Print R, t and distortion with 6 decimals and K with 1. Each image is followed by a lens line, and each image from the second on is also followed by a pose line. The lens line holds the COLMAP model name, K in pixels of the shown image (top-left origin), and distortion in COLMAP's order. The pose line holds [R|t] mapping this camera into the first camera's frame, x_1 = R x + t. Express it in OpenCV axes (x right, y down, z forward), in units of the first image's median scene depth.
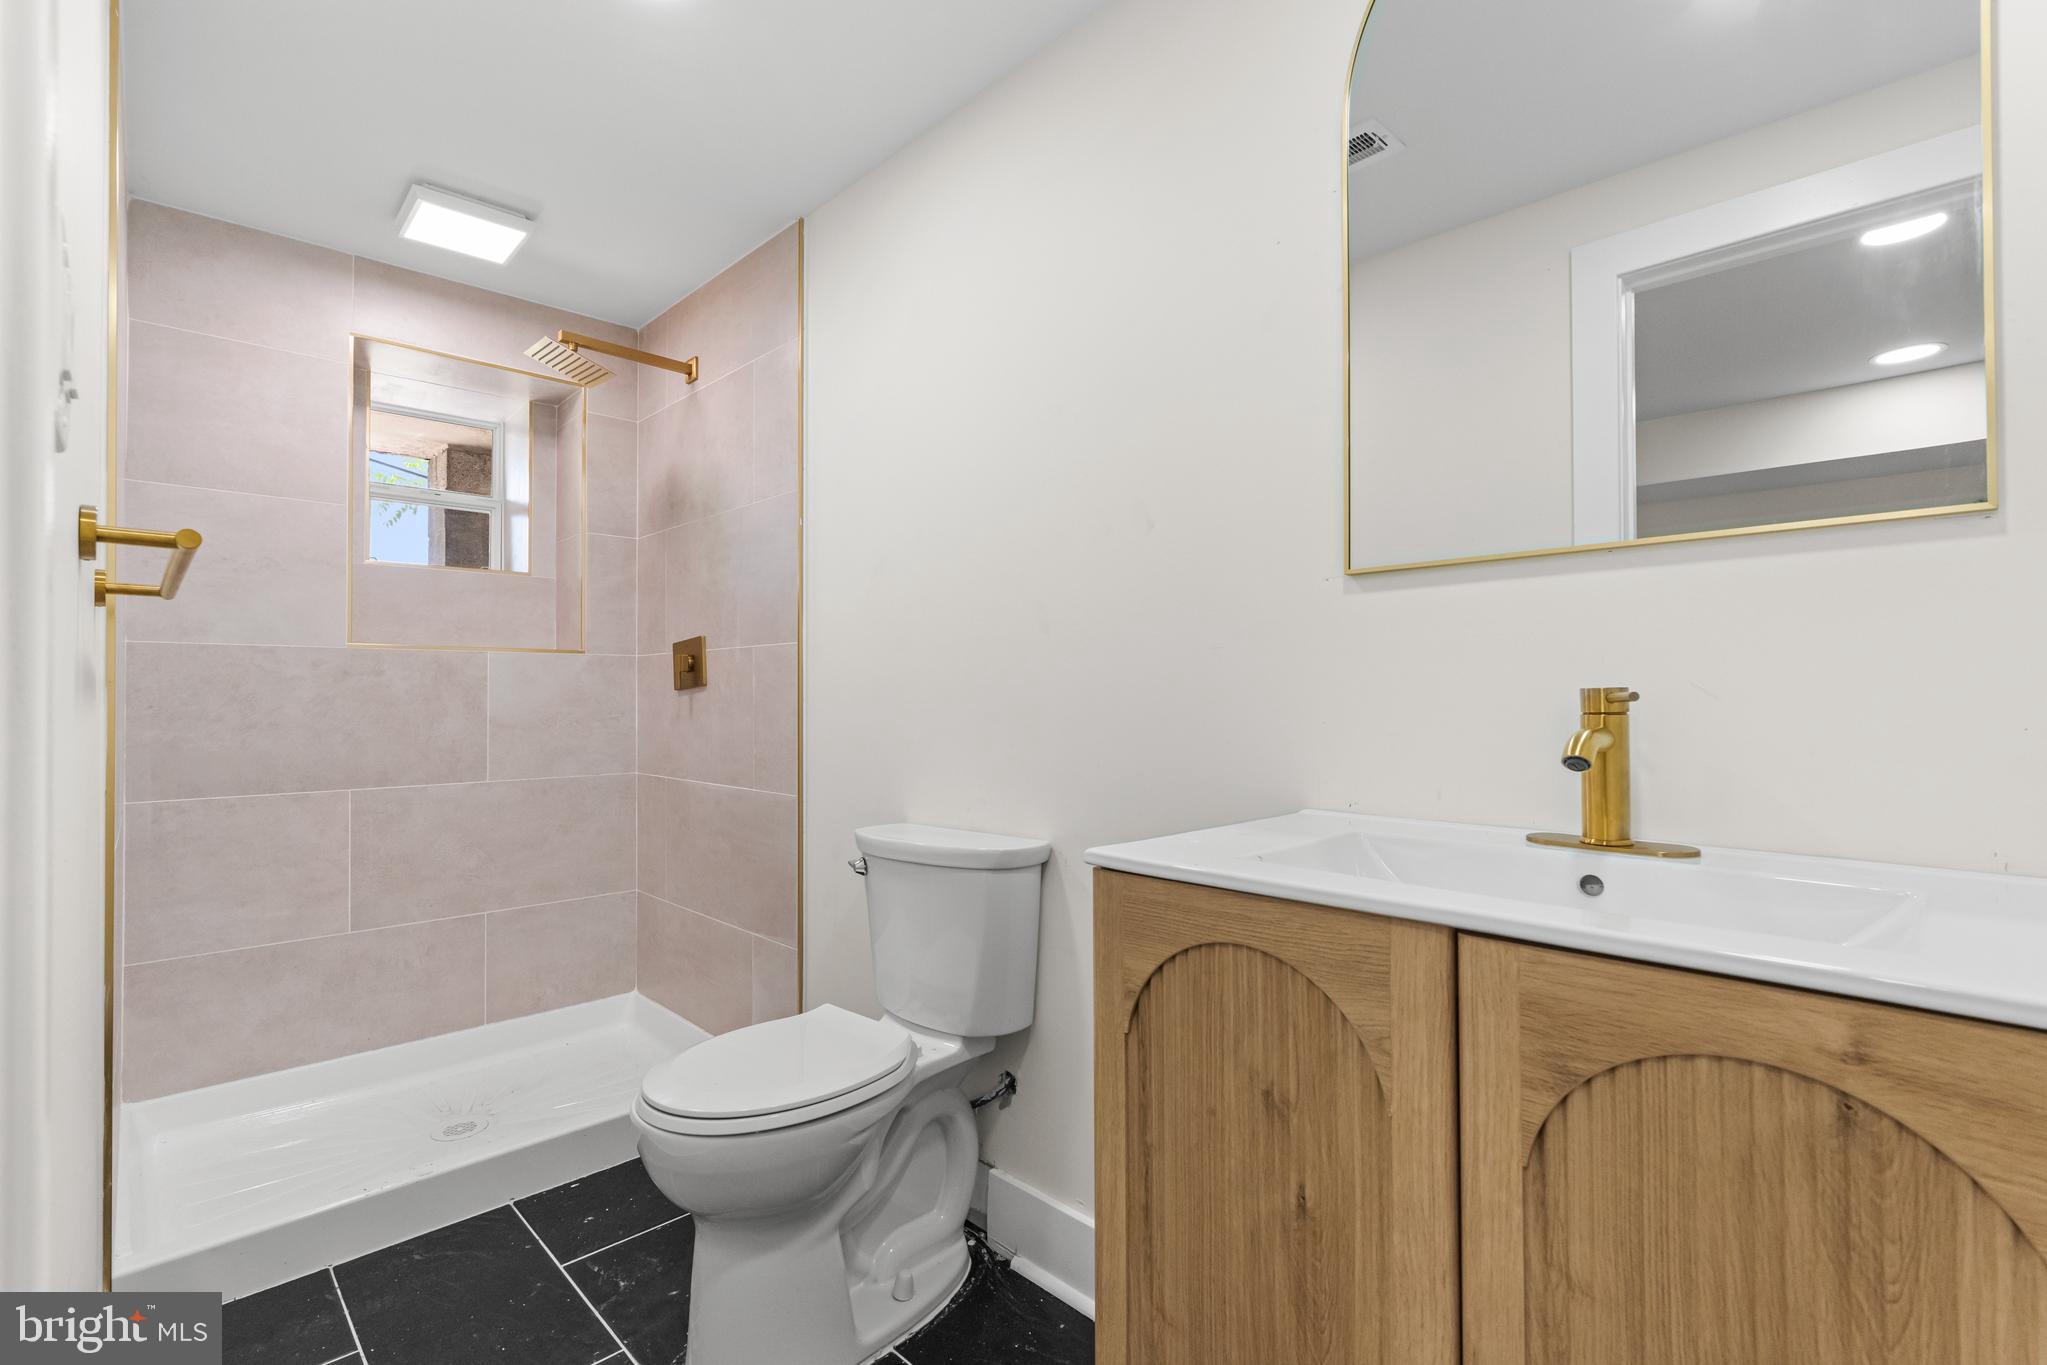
lens RADIAL K [[931.1, 0, 1038.3], [0, 931.1, 695.9], [0, 0, 1]] dist [-0.008870, 0.002790]
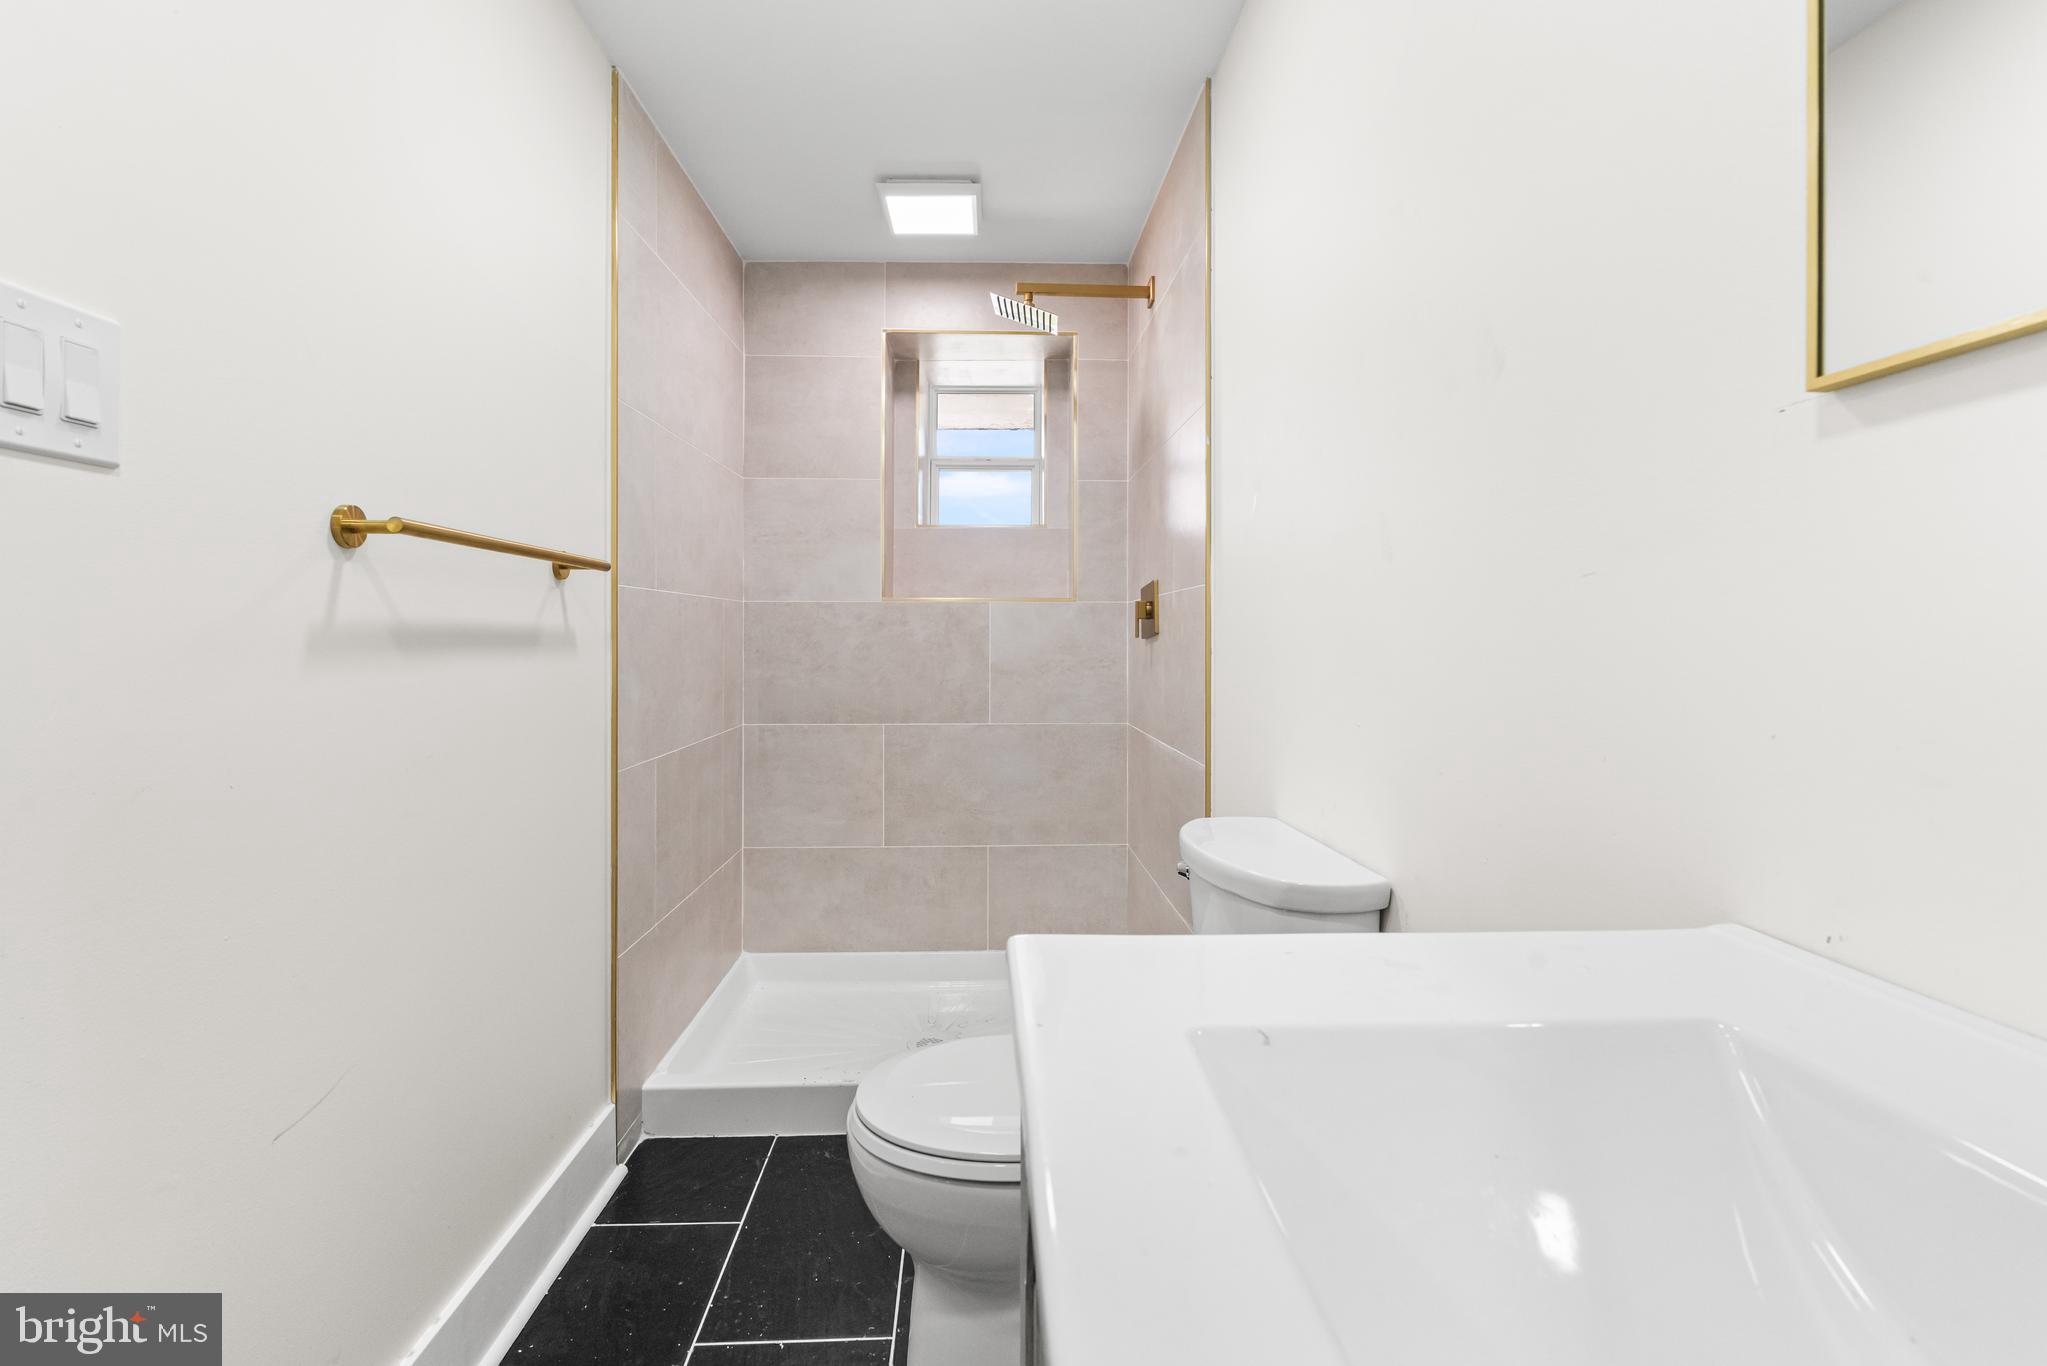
lens RADIAL K [[931.1, 0, 1048.8], [0, 931.1, 631.7], [0, 0, 1]] dist [-0.008870, 0.002790]
pose [[0.736664, 0.002925, -0.676253, 0.193325], [-0.002726, 0.999995, 0.001356, -0.016130], [0.676254, 0.000845, 0.736668, 0.274843]]
